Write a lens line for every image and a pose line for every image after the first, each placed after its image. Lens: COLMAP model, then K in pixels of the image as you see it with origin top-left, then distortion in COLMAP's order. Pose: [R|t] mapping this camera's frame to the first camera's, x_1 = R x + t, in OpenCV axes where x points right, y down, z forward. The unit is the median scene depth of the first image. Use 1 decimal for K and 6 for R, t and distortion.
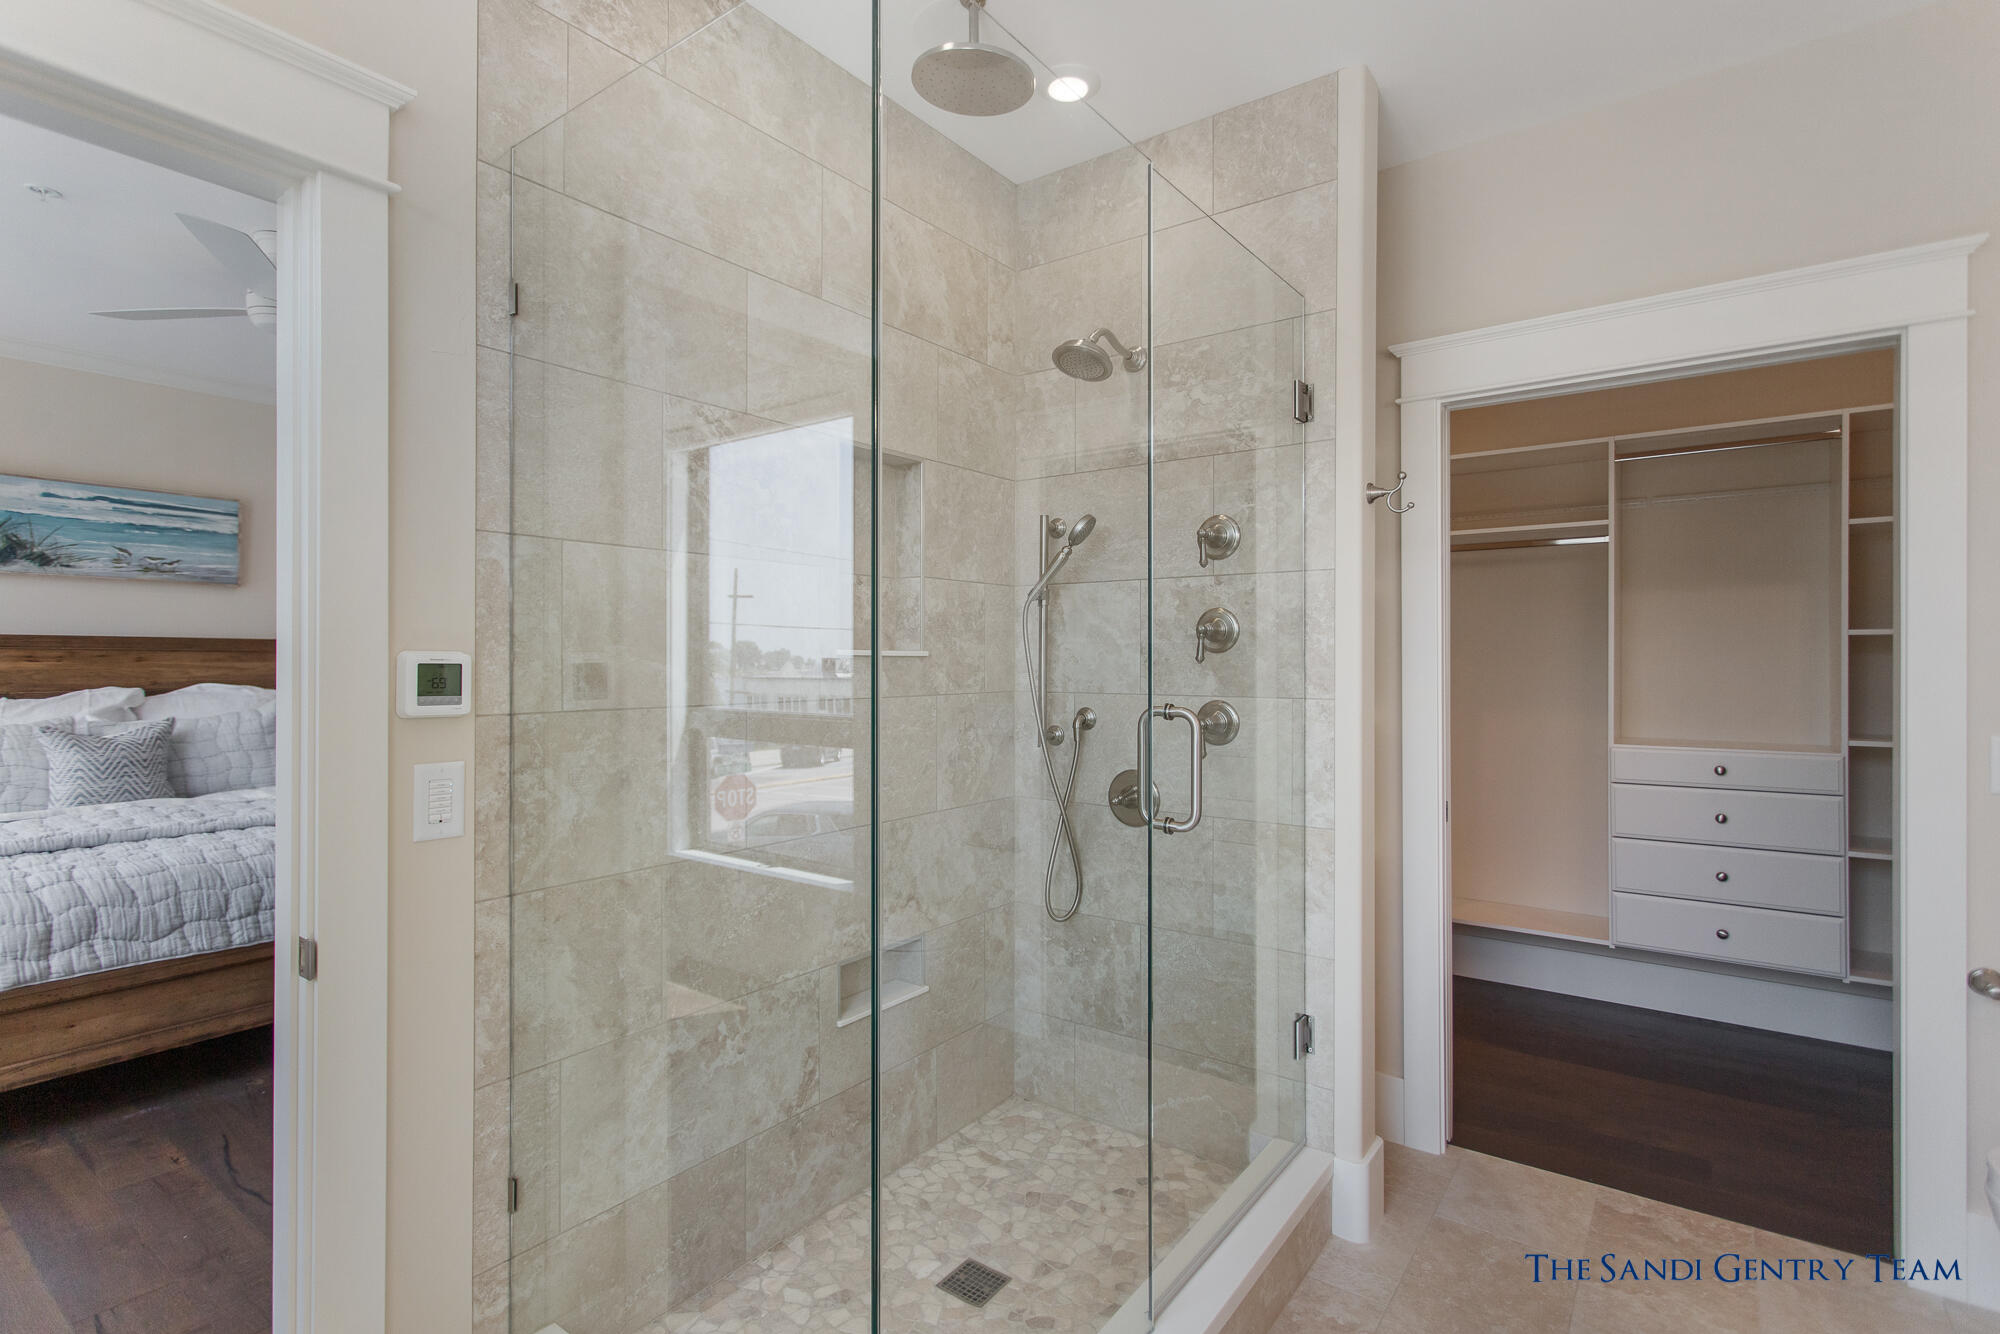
lens RADIAL K [[965.3, 0, 1000.0], [0, 965.3, 667.0], [0, 0, 1]] dist [0.000003, 0.000011]
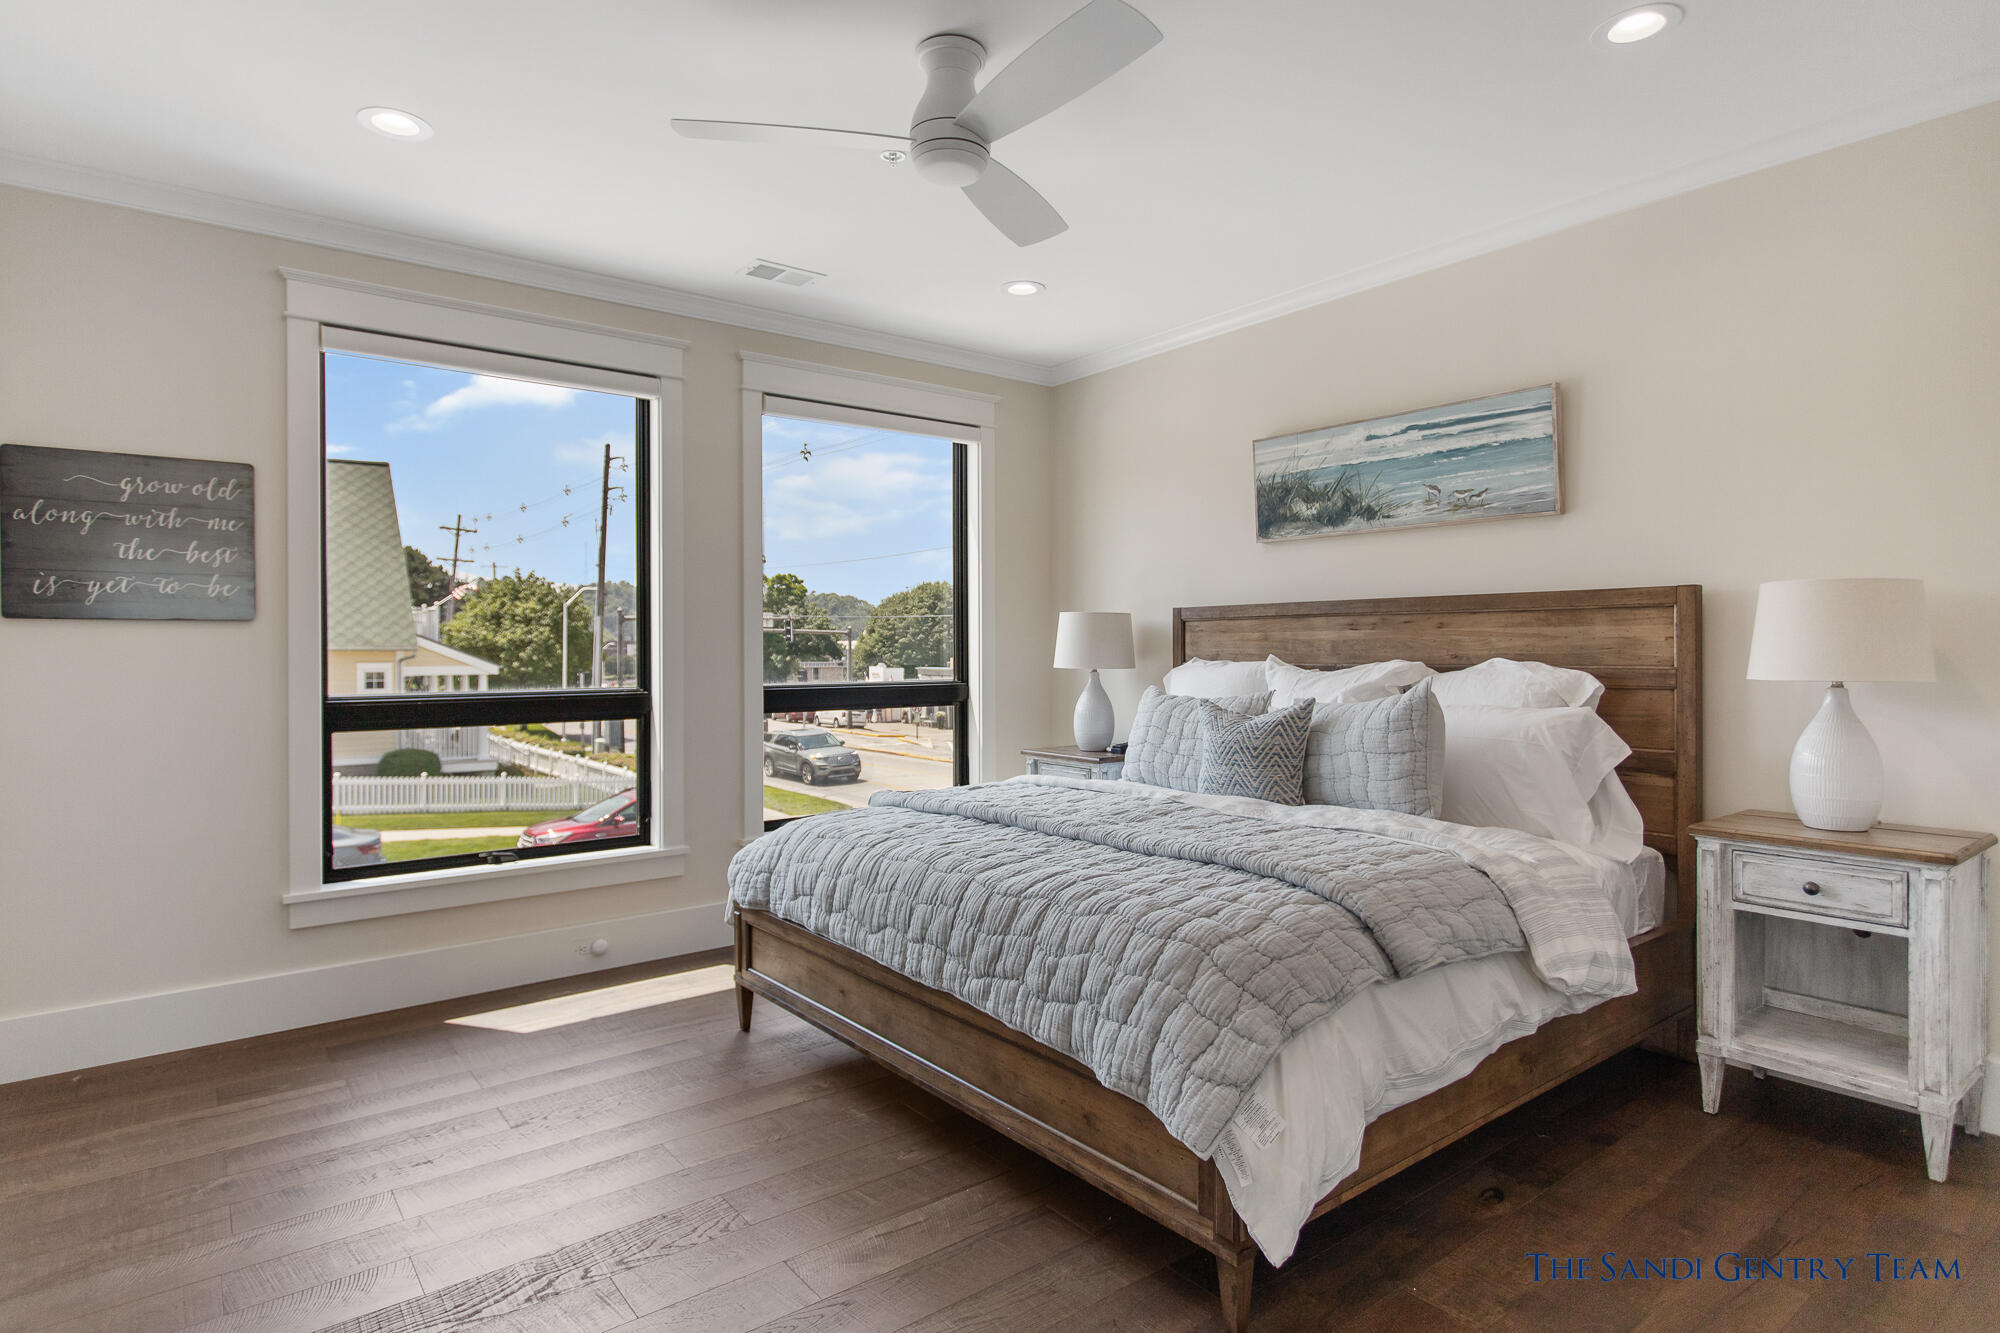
lens RADIAL K [[1076.9, 0, 1000.0], [0, 1076.9, 666.5], [0, 0, 1]] dist [-0.000597, -0.000029]
pose [[-0.268065, 0.014728, -0.963288, 0.036840], [0.000666, 0.999886, 0.015103, 0.012043], [0.963401, 0.003407, -0.268044, 0.905836]]
